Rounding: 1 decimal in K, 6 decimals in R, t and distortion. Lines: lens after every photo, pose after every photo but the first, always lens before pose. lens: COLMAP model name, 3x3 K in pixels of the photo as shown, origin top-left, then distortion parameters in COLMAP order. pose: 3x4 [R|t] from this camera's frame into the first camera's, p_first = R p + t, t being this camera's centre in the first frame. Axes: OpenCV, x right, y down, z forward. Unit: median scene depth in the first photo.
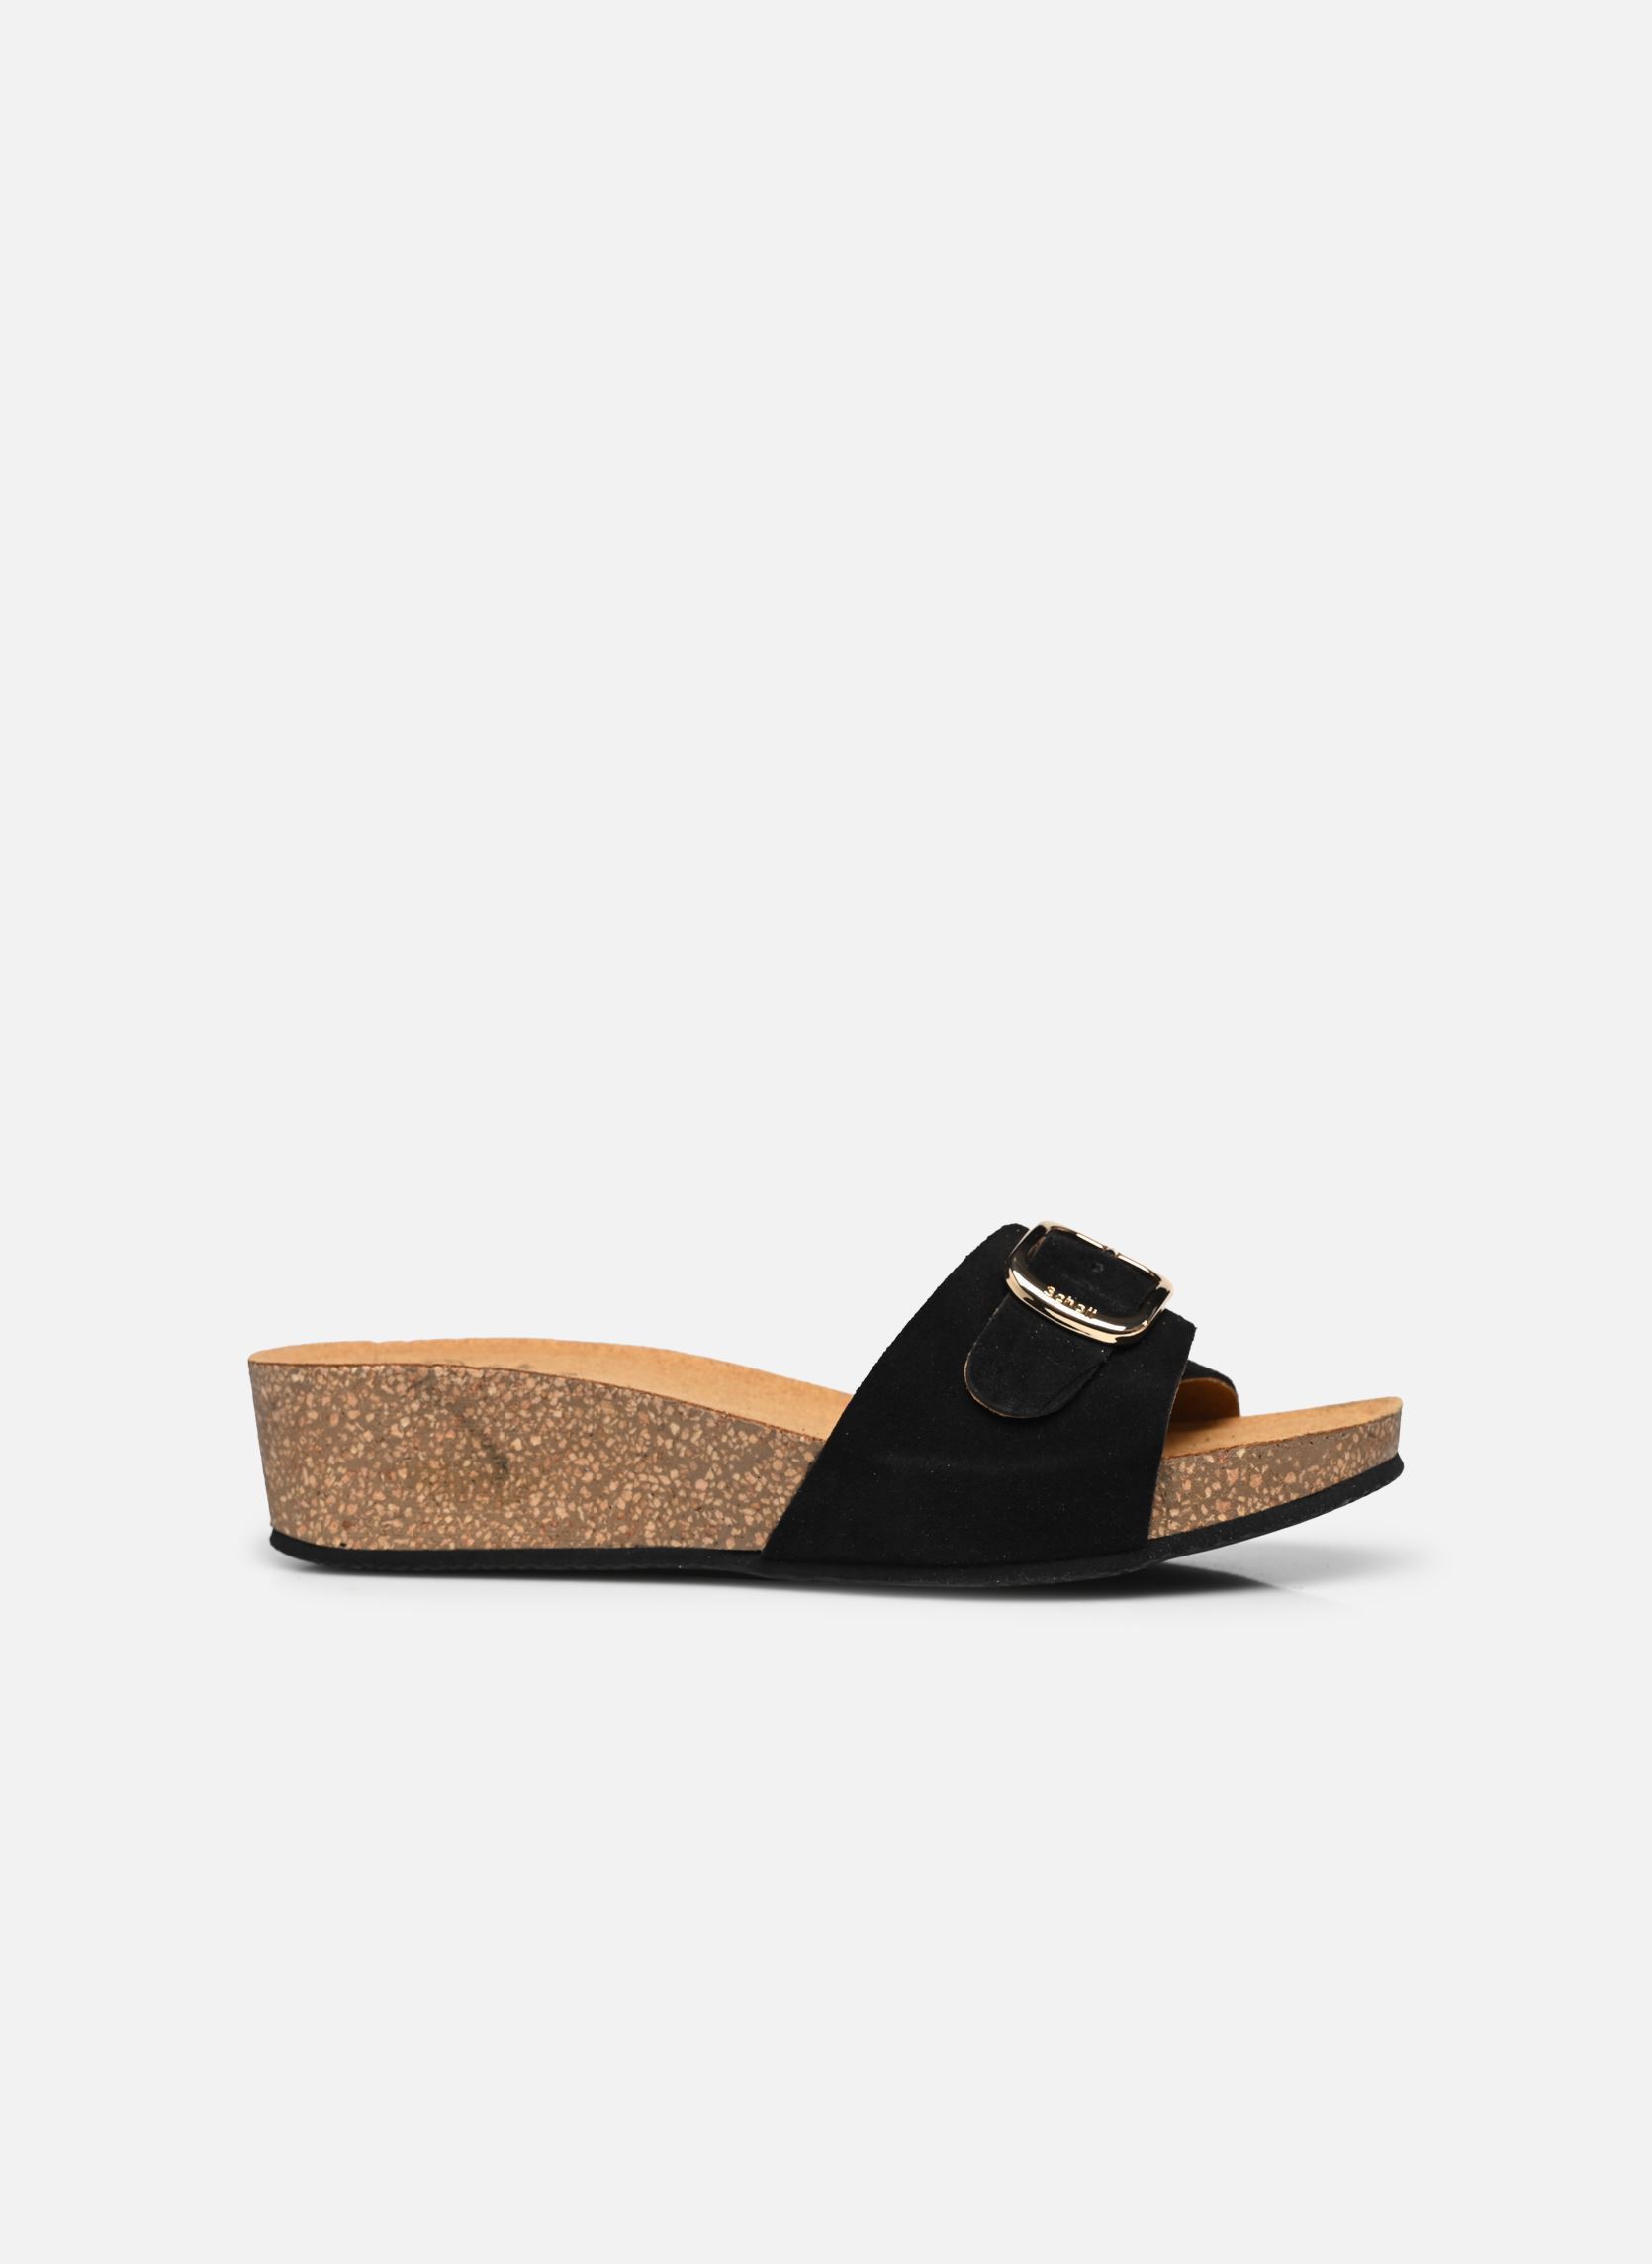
lens RADIAL K [[7096.8, 0, 826.4], [0, 7096.8, 1132.7], [0, 0, 1]] dist [-0.042764, 0.000000]
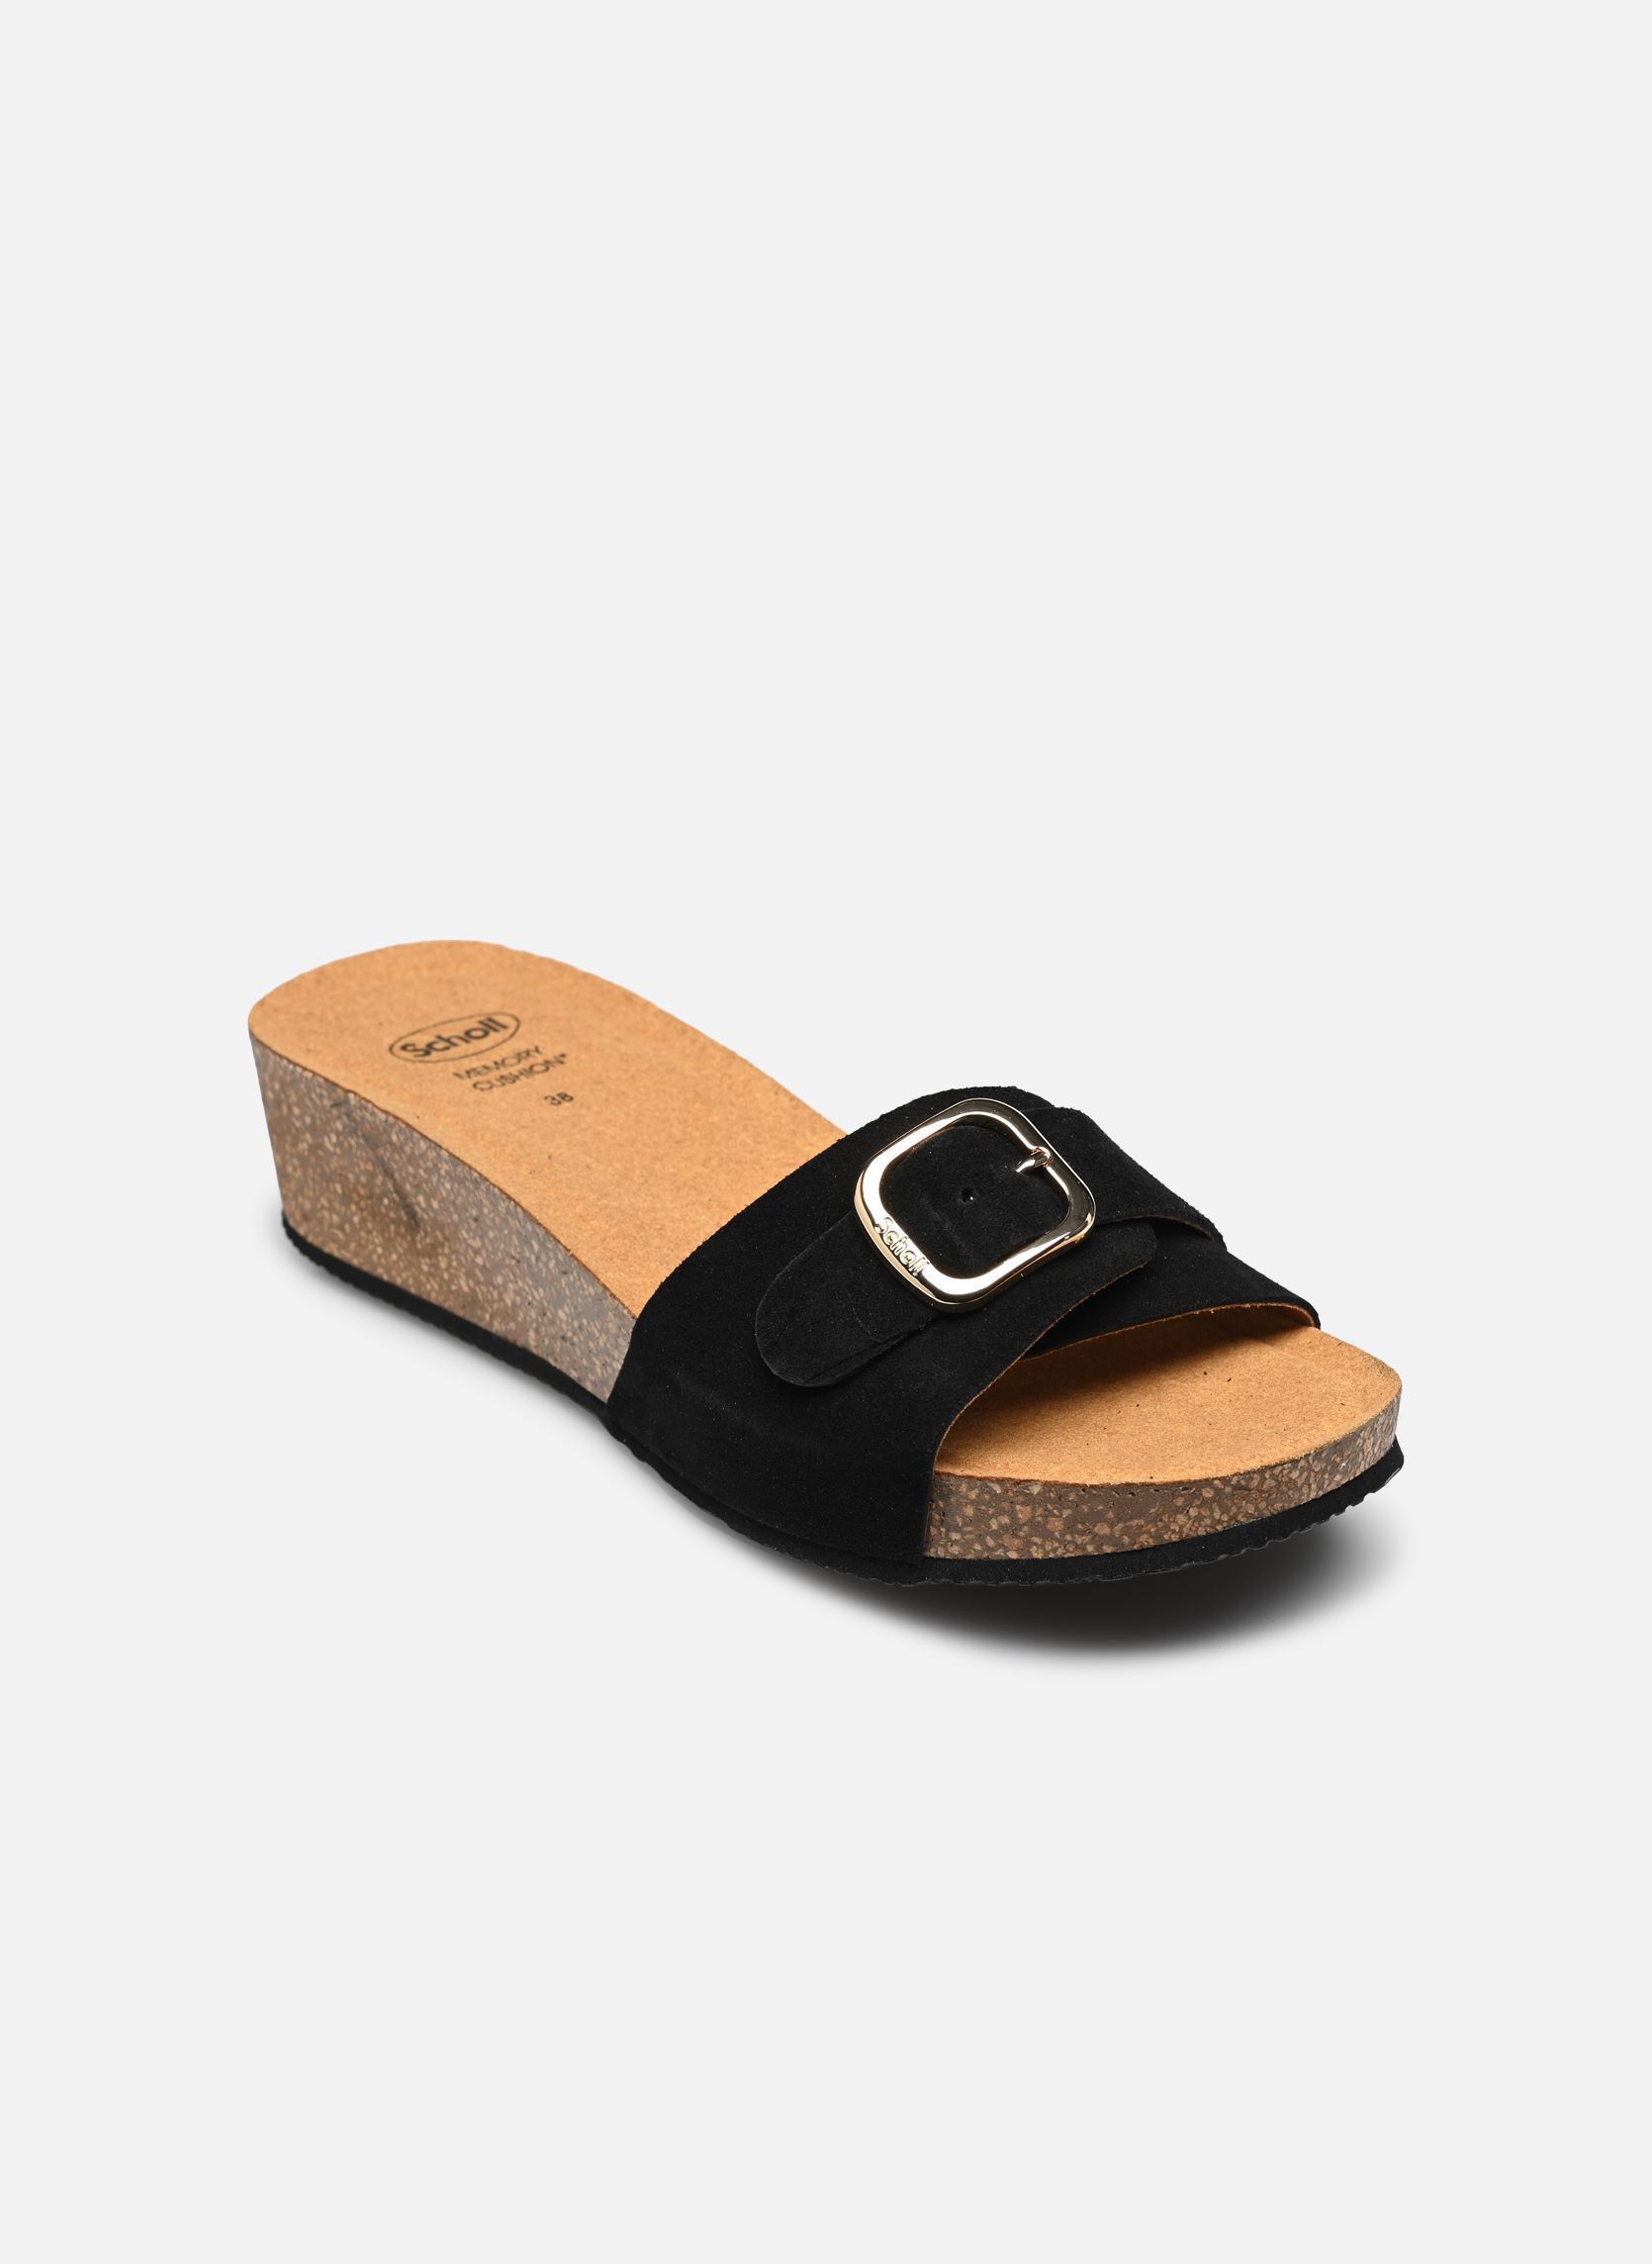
lens RADIAL K [[7096.8, 0, 826.0], [0, 7096.8, 1131.7], [0, 0, 1]] dist [-0.042764, 0.000000]
pose [[0.734817, 0.291077, -0.612632, 0.517166], [0.013460, 0.896797, 0.442237, -0.343465], [0.678132, -0.333209, 0.655064, 0.473629]]
